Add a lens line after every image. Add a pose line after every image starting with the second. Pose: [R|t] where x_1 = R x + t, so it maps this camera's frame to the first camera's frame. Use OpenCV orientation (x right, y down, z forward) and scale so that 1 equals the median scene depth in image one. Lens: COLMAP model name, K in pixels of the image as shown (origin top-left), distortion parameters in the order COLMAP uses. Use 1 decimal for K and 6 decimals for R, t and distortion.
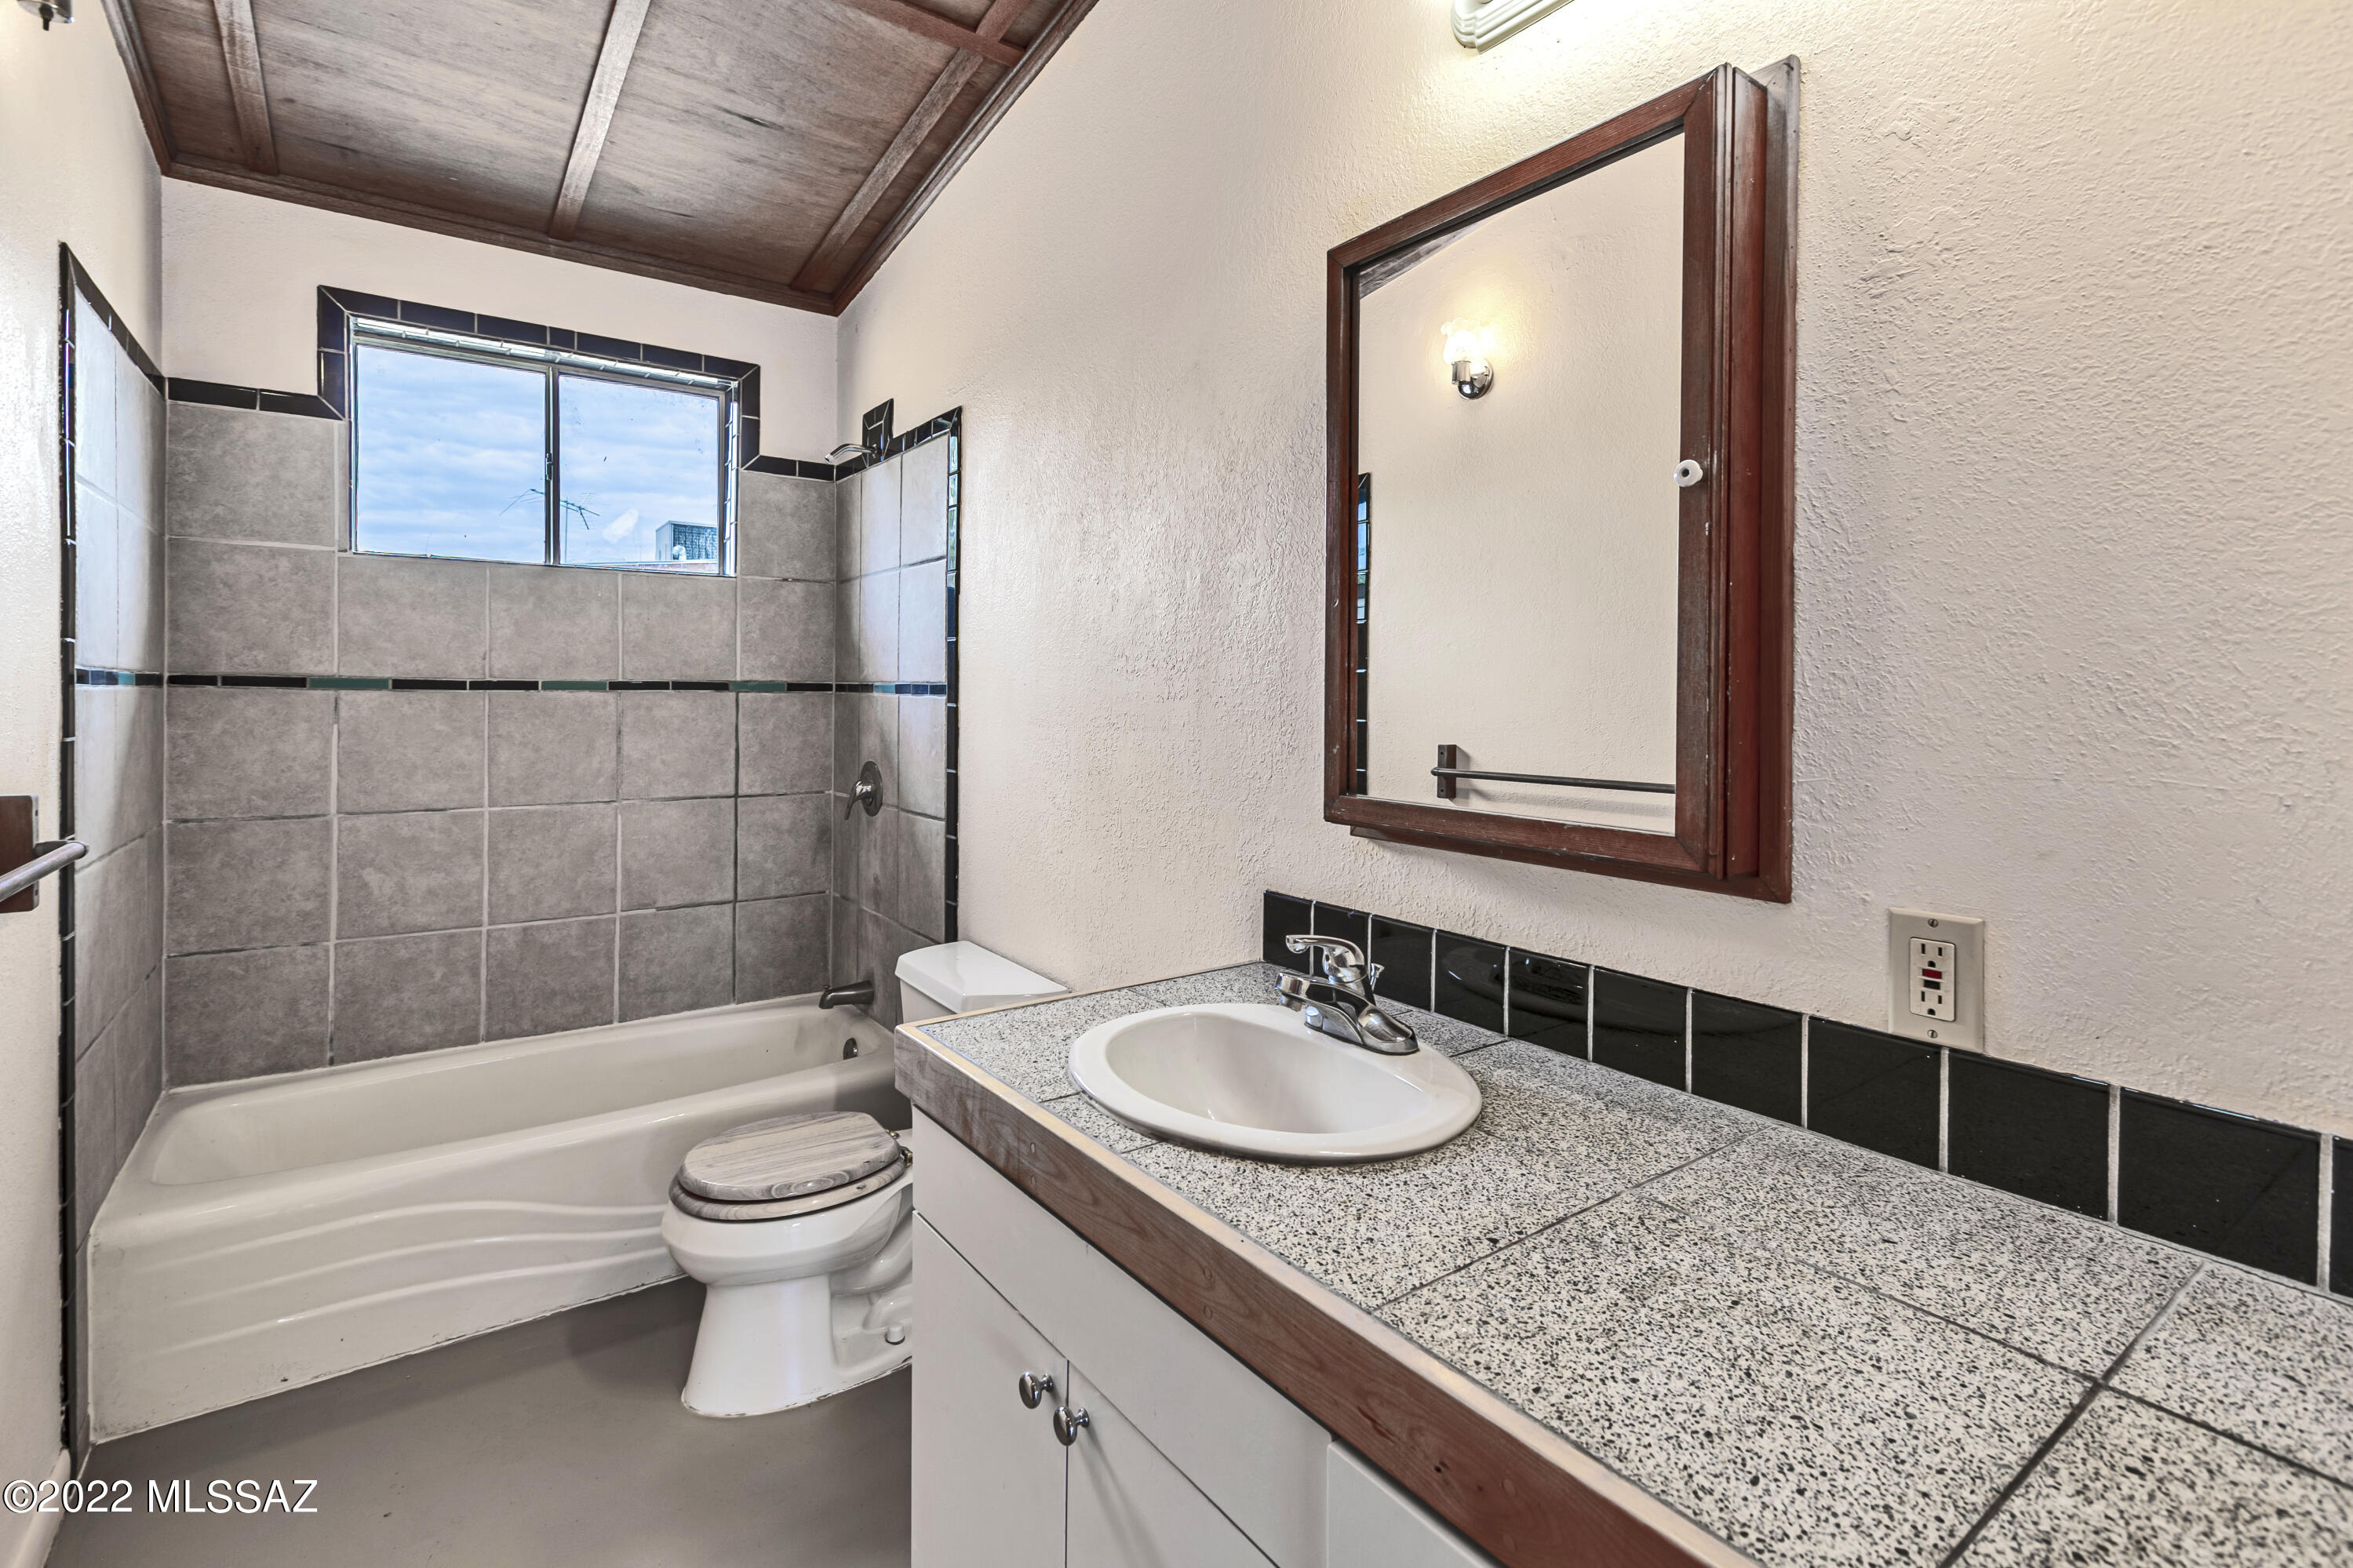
lens RADIAL K [[1089.6, 0, 1176.3], [0, 1089.6, 705.7], [0, 0, 1]] dist [0.002653, 0.000050]
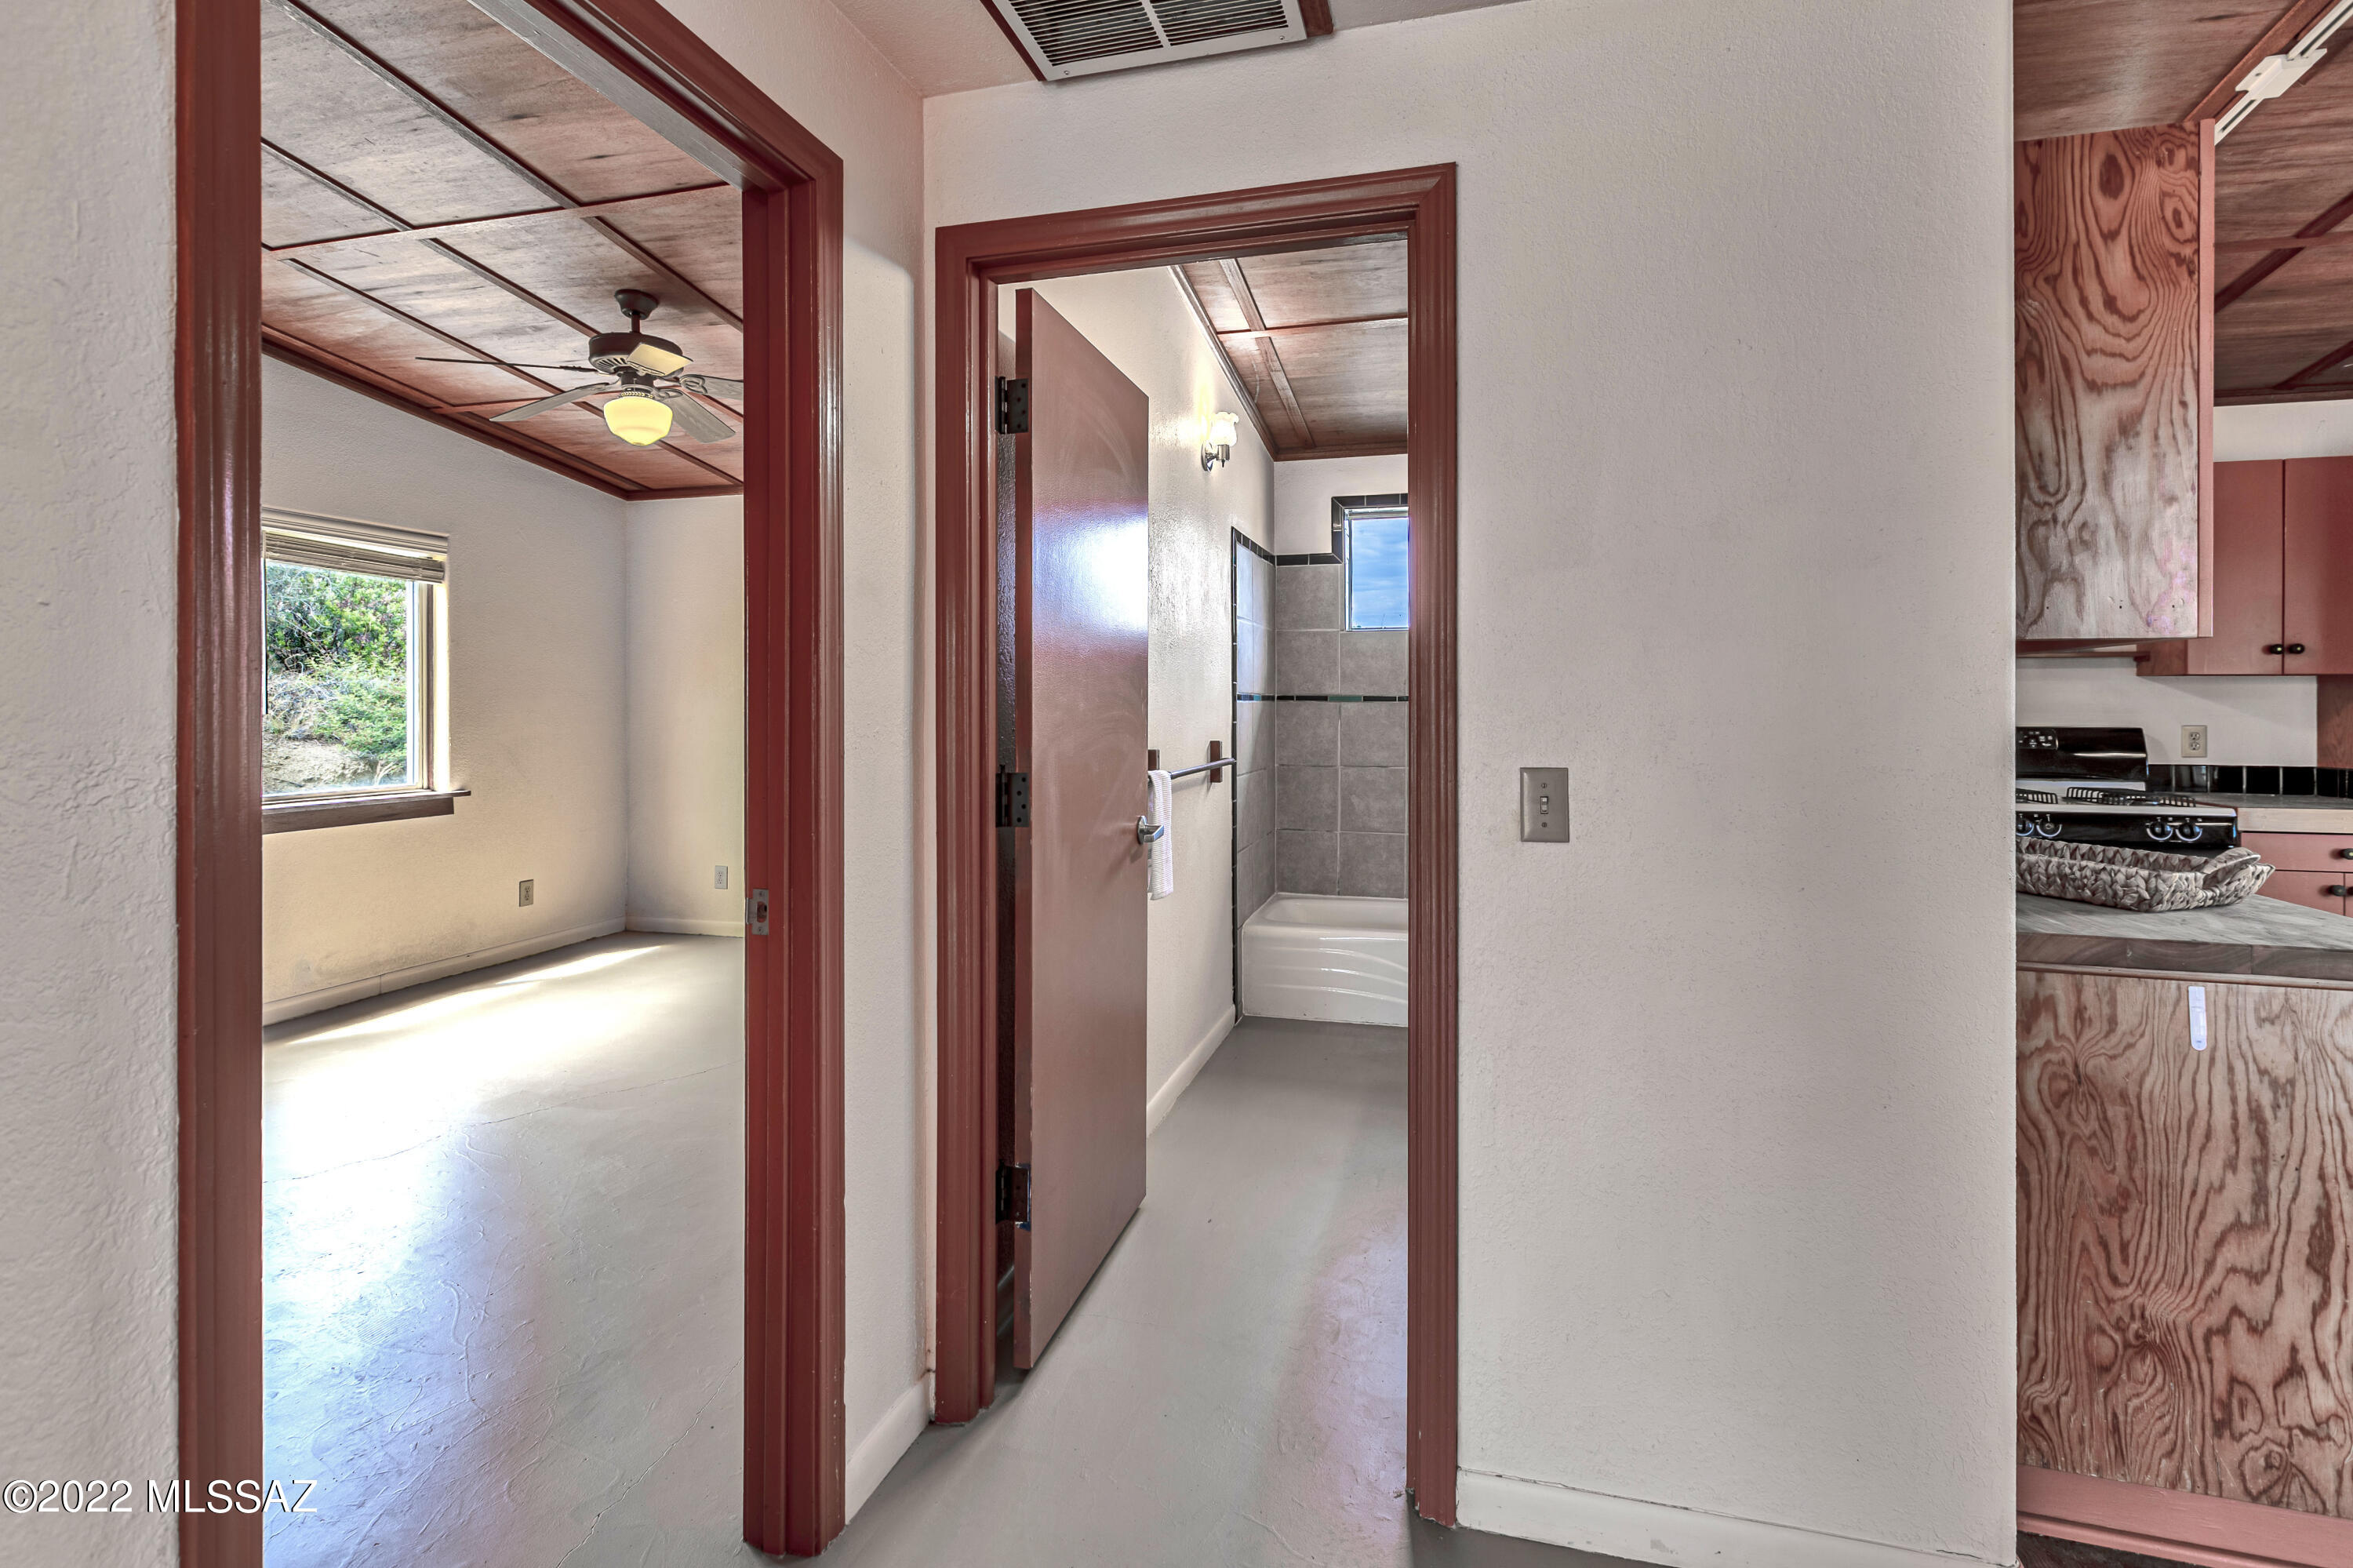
lens RADIAL K [[1089.8, 0, 1176.3], [0, 1089.8, 705.7], [0, 0, 1]] dist [0.002653, 0.000050]
pose [[0.623797, -0.008035, -0.781545, 0.591733], [-0.000040, 0.999947, -0.010313, 0.012770], [0.781587, 0.006465, 0.623763, -0.458129]]
